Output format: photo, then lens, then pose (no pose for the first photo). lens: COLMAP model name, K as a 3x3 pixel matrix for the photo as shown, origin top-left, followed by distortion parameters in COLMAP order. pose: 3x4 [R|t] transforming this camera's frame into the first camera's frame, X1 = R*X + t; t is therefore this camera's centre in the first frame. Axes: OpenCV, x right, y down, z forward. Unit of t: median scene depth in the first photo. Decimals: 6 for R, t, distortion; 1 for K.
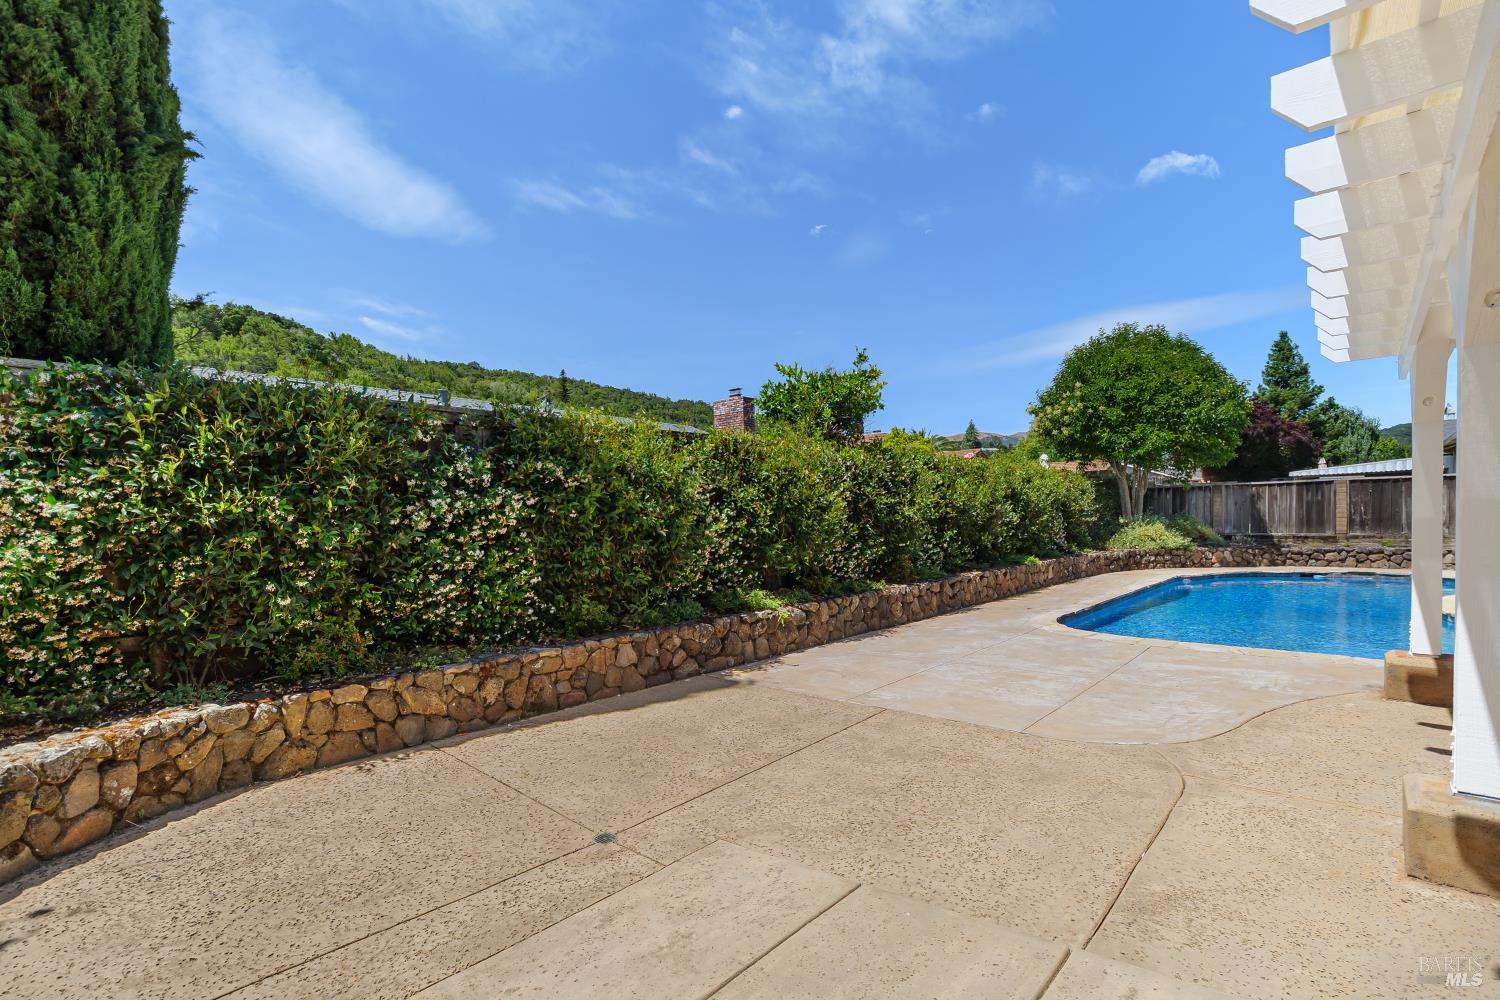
lens RADIAL K [[688.3, 0, 745.4], [0, 688.3, 526.6], [0, 0, 1]] dist [0.001072, -0.000149]
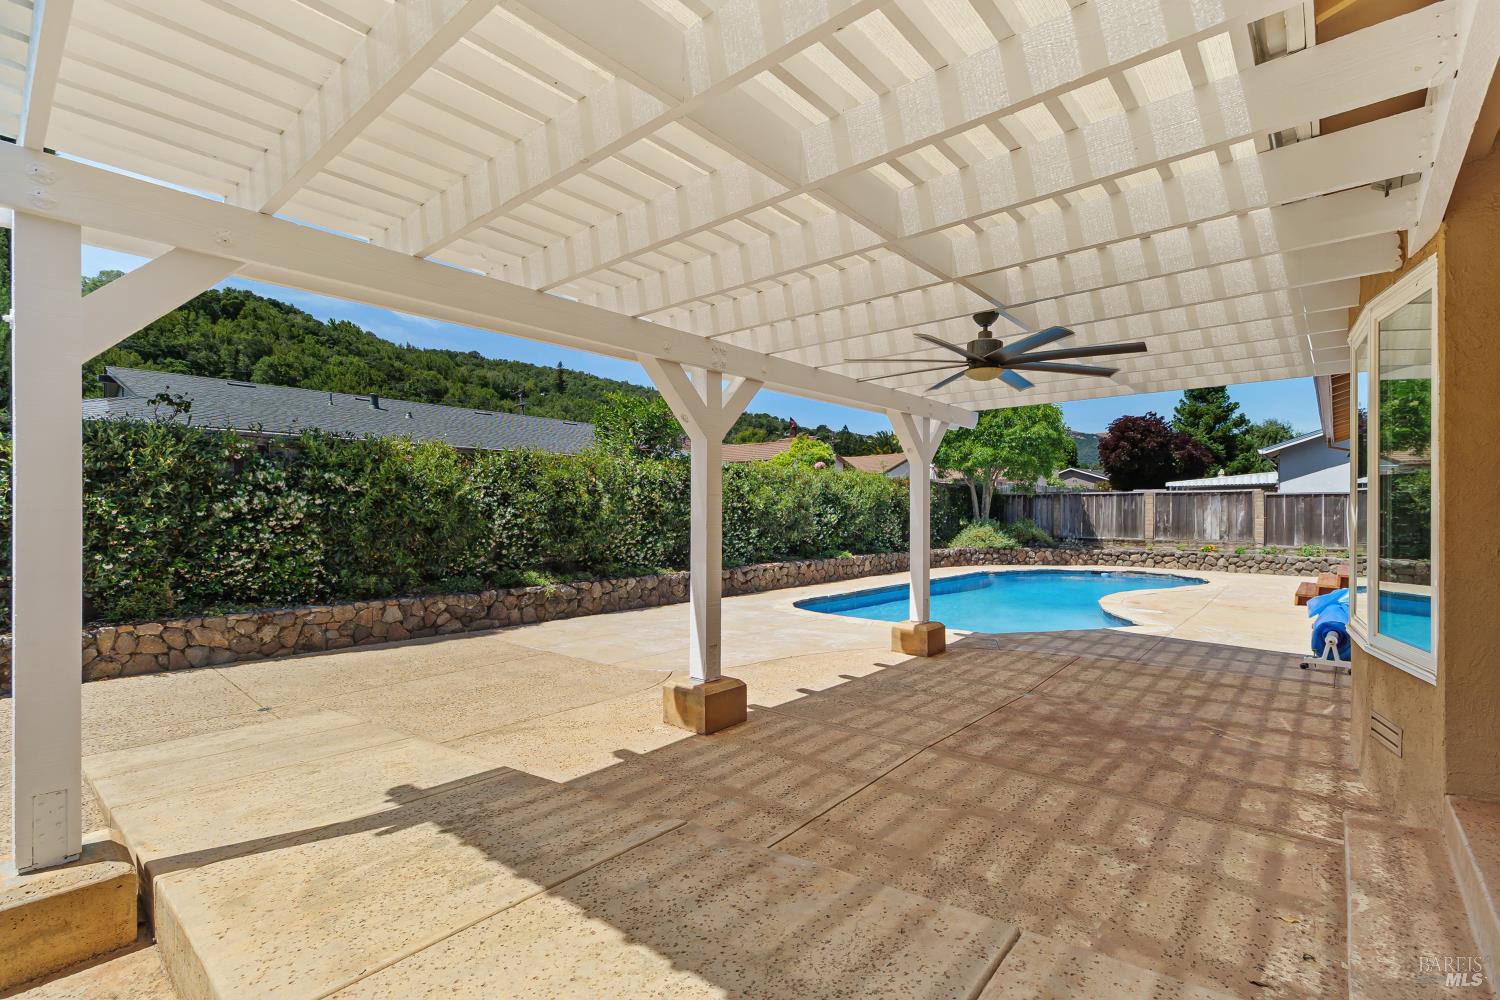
lens RADIAL K [[673.1, 0, 750.0], [0, 673.1, 500.0], [0, 0, 1]] dist [0.000845, -0.000519]
pose [[0.999456, 0.023499, 0.023160, 0.537121], [-0.022820, 0.999314, -0.029170, -0.020216], [-0.023829, 0.028625, 0.999306, -0.393655]]
